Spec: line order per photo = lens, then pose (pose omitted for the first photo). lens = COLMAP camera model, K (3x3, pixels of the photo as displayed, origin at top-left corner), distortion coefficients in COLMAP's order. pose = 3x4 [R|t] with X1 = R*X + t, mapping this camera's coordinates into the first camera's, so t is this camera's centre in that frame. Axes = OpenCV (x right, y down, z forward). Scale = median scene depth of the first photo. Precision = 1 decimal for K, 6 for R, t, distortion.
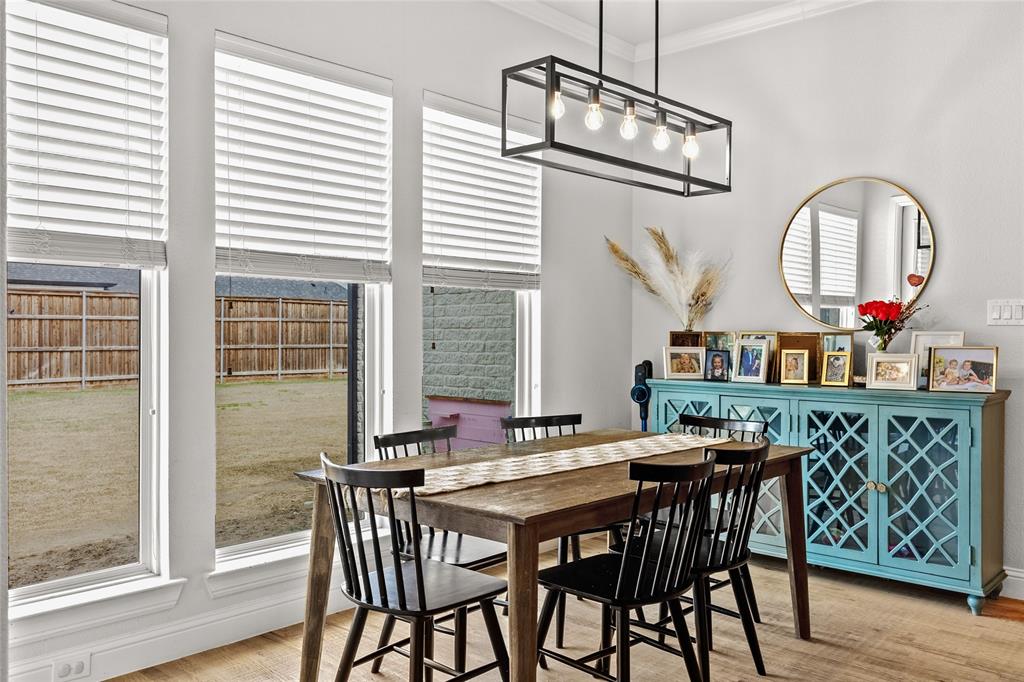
lens RADIAL K [[840.8, 0, 515.4], [0, 840.8, 337.2], [0, 0, 1]] dist [0.016797, 0.000975]
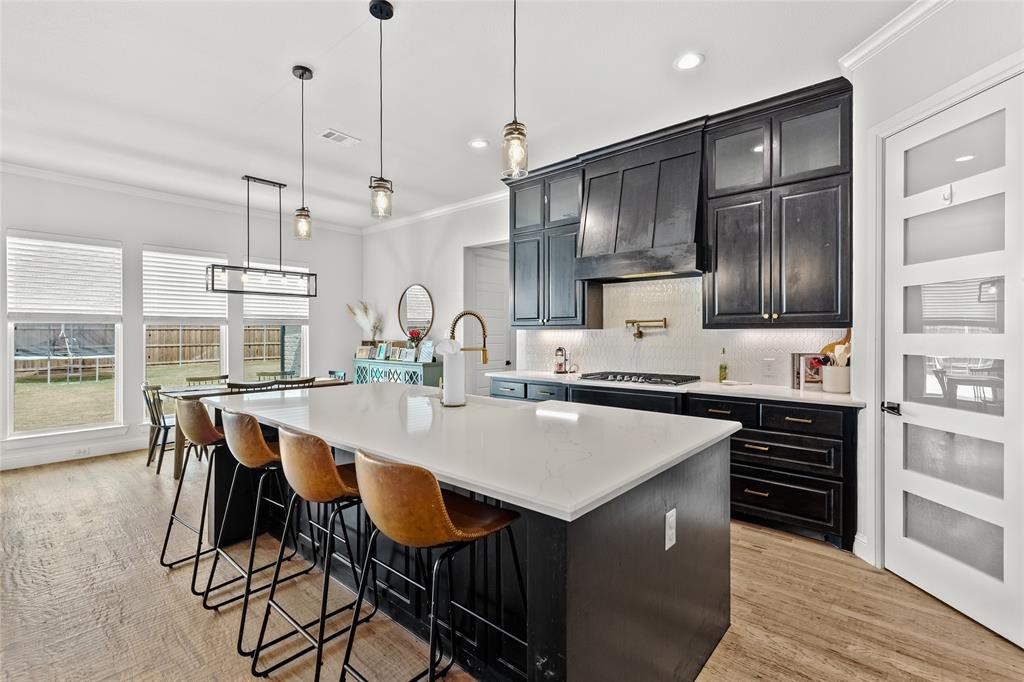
lens RADIAL K [[459.8, 0, 515.8], [0, 459.8, 331.9], [0, 0, 1]] dist [0.008718, -0.003315]
pose [[0.999650, -0.006537, 0.025623, 0.723448], [0.006685, 0.999961, -0.005713, -0.024874], [-0.025585, 0.005882, 0.999655, -0.528340]]
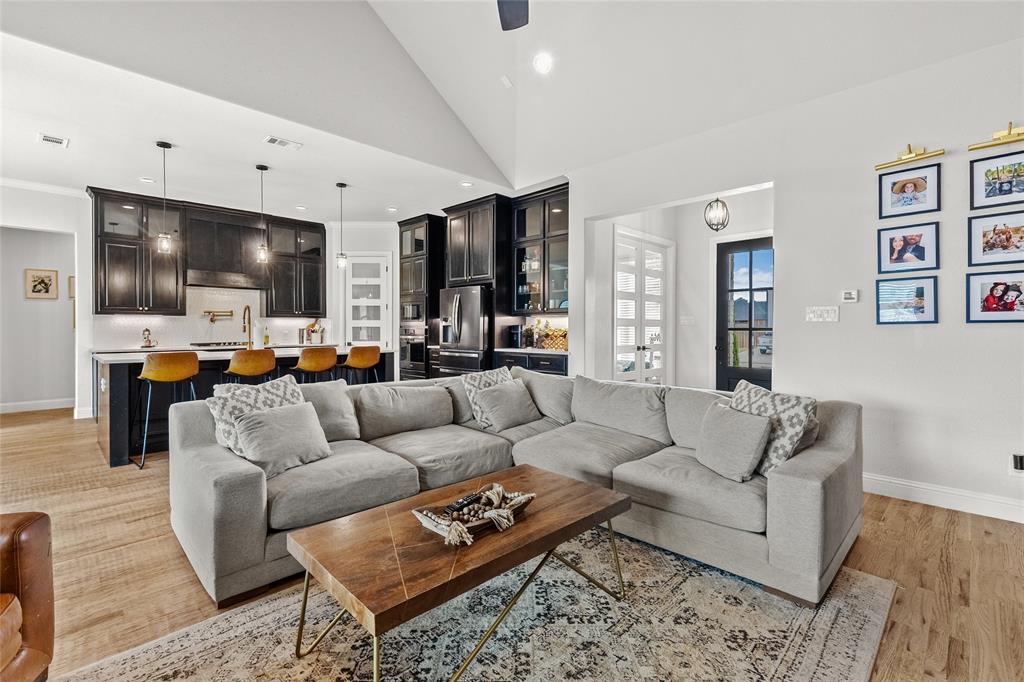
lens RADIAL K [[459.8, 0, 500.6], [0, 459.8, 331.3], [0, 0, 1]] dist [0.008718, -0.003315]
pose [[0.055393, -0.013266, 0.998376, -0.624655], [0.001409, 0.999912, 0.013209, -0.001373], [-0.998464, 0.000675, 0.055407, -0.662298]]
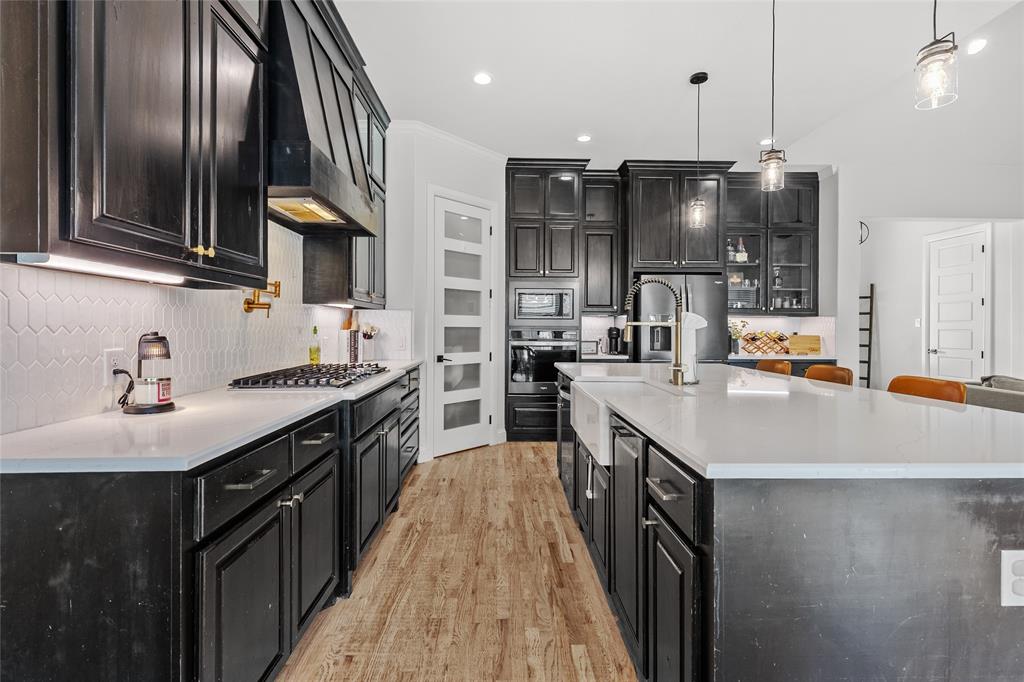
lens RADIAL K [[459.8, 0, 511.1], [0, 459.8, 327.2], [0, 0, 1]] dist [0.008718, -0.003315]
pose [[-0.696979, -0.007536, 0.717052, 0.388710], [-0.005990, 0.999971, 0.004687, -0.000373], [-0.717066, -0.001028, -0.697004, 0.668308]]
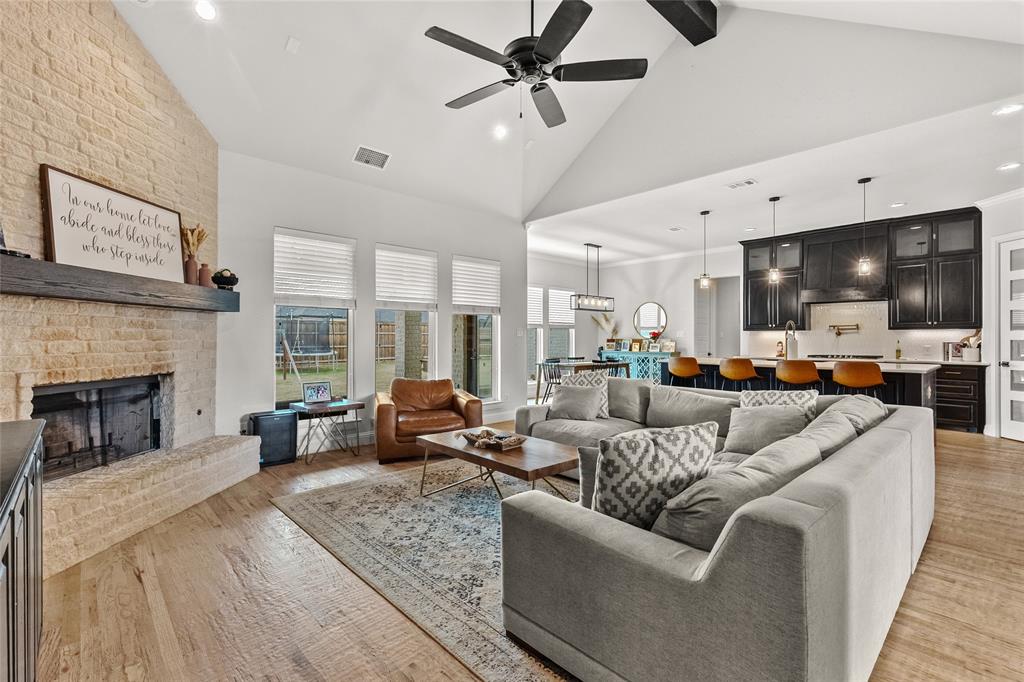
lens RADIAL K [[459.8, 0, 514.8], [0, 459.8, 335.2], [0, 0, 1]] dist [0.008718, -0.003315]
pose [[0.997193, -0.003819, -0.074777, -0.102316], [0.002867, 0.999914, -0.012828, 0.003373], [0.074819, 0.012578, 0.997118, -1.399433]]
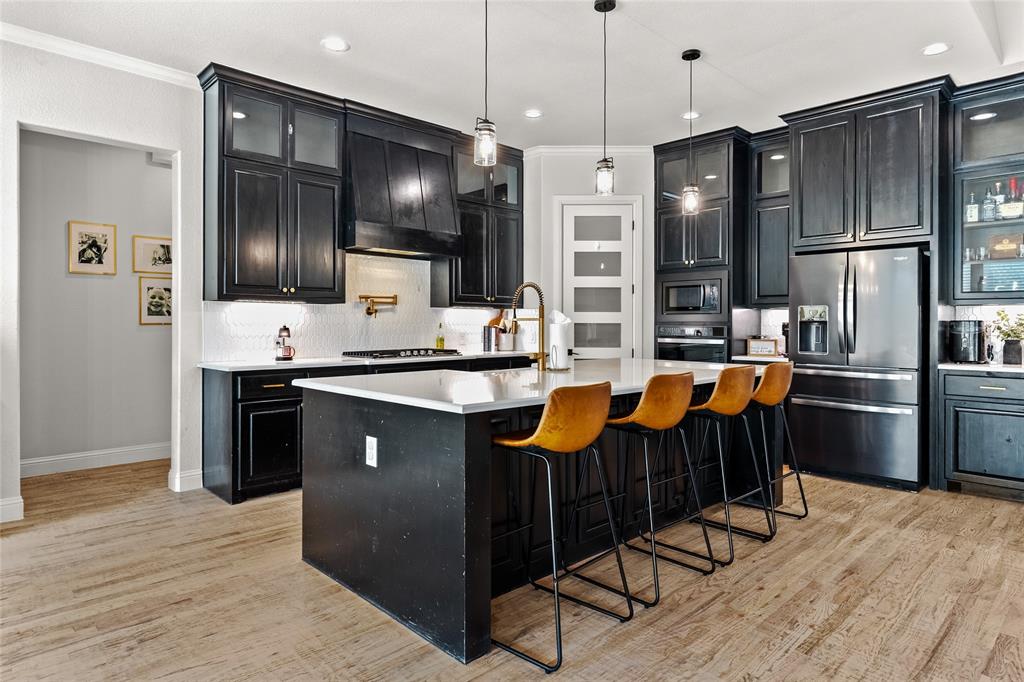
lens RADIAL K [[598.2, 0, 511.2], [0, 598.2, 324.1], [0, 0, 1]] dist [0.002664, 0.001723]
pose [[0.069222, -0.006570, 0.997580, -0.239425], [0.000877, 0.999978, 0.006525, -0.002890], [-0.997601, 0.000424, 0.069226, 0.106519]]
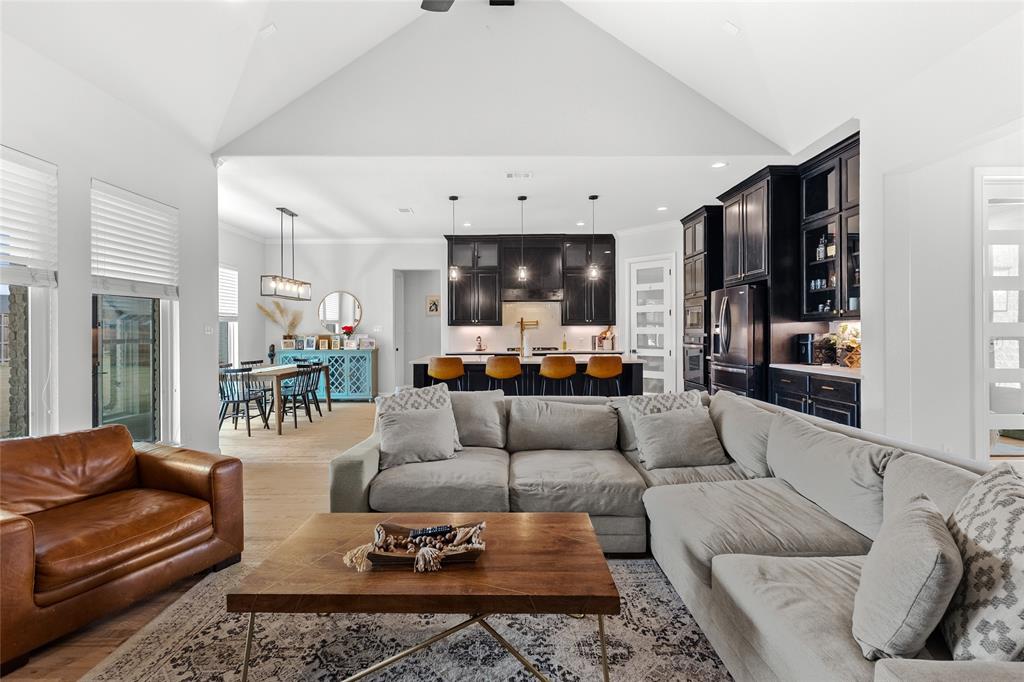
lens RADIAL K [[459.8, 0, 507.2], [0, 459.8, 332.6], [0, 0, 1]] dist [0.008718, -0.003315]
pose [[0.735480, -0.012035, 0.677439, -0.422790], [0.011153, 0.999922, 0.005656, -0.018297], [-0.677455, 0.003396, 0.735557, -0.967174]]
